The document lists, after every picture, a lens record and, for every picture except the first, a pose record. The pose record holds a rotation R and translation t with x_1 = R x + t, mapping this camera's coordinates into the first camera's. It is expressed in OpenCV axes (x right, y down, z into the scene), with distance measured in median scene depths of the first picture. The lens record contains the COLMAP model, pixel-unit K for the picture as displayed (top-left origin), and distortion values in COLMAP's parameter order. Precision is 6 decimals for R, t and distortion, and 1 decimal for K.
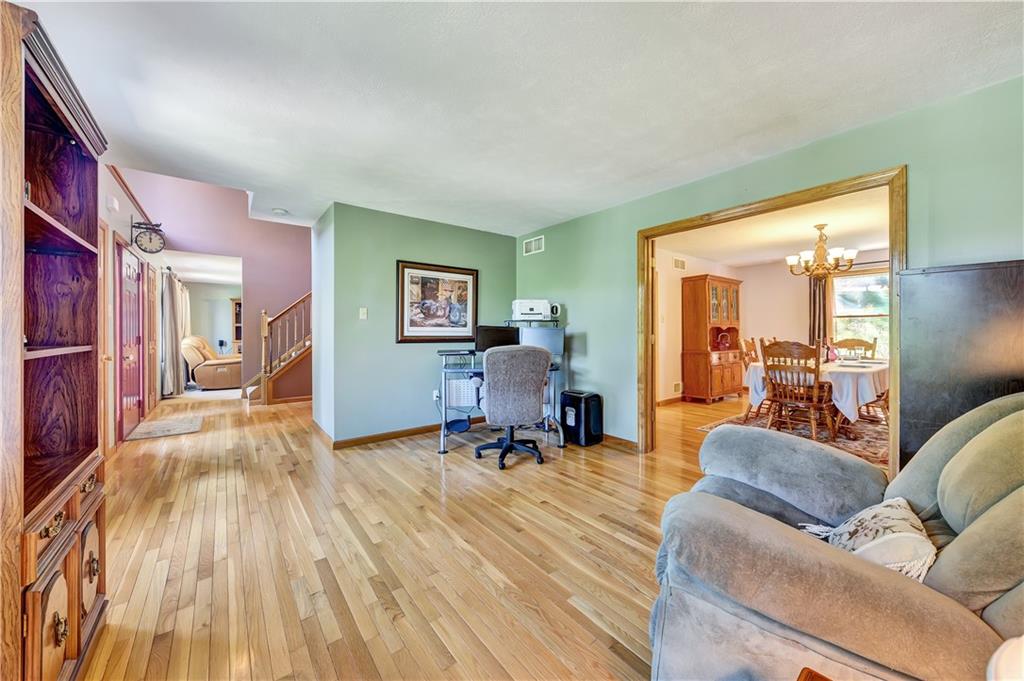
lens RADIAL K [[374.5, 0, 515.3], [0, 374.5, 332.9], [0, 0, 1]] dist [0.007798, 0.000044]
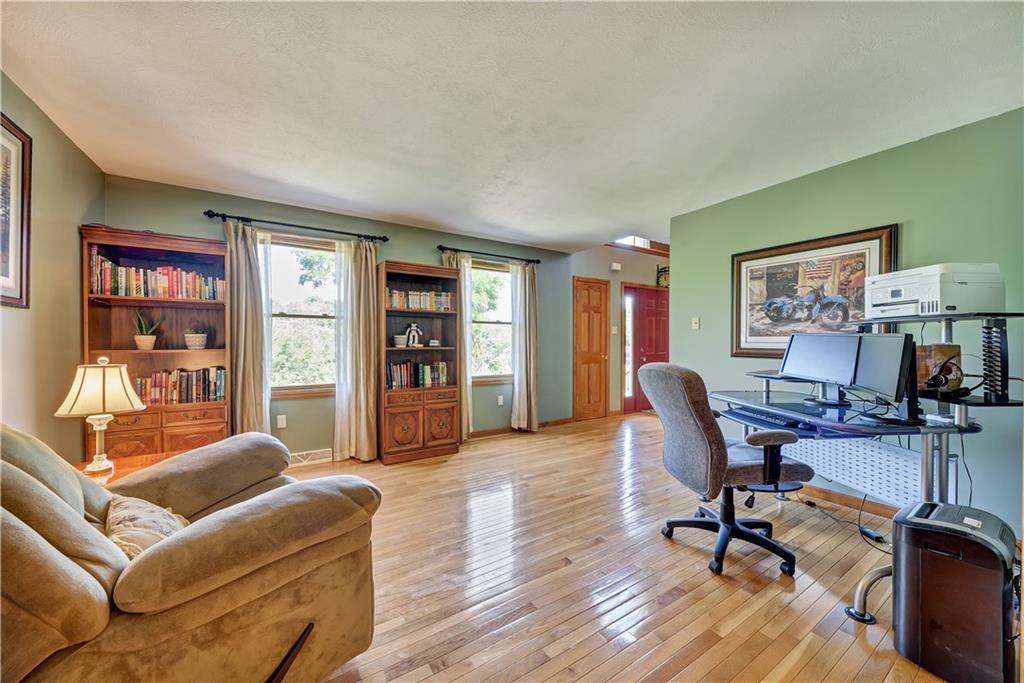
lens RADIAL K [[374.5, 0, 516.8], [0, 374.5, 343.2], [0, 0, 1]] dist [0.007798, 0.000044]
pose [[-0.098484, 0.005581, -0.995123, 0.534633], [-0.002532, 0.999980, 0.005859, -0.005498], [0.995135, 0.003097, -0.098467, 0.599030]]
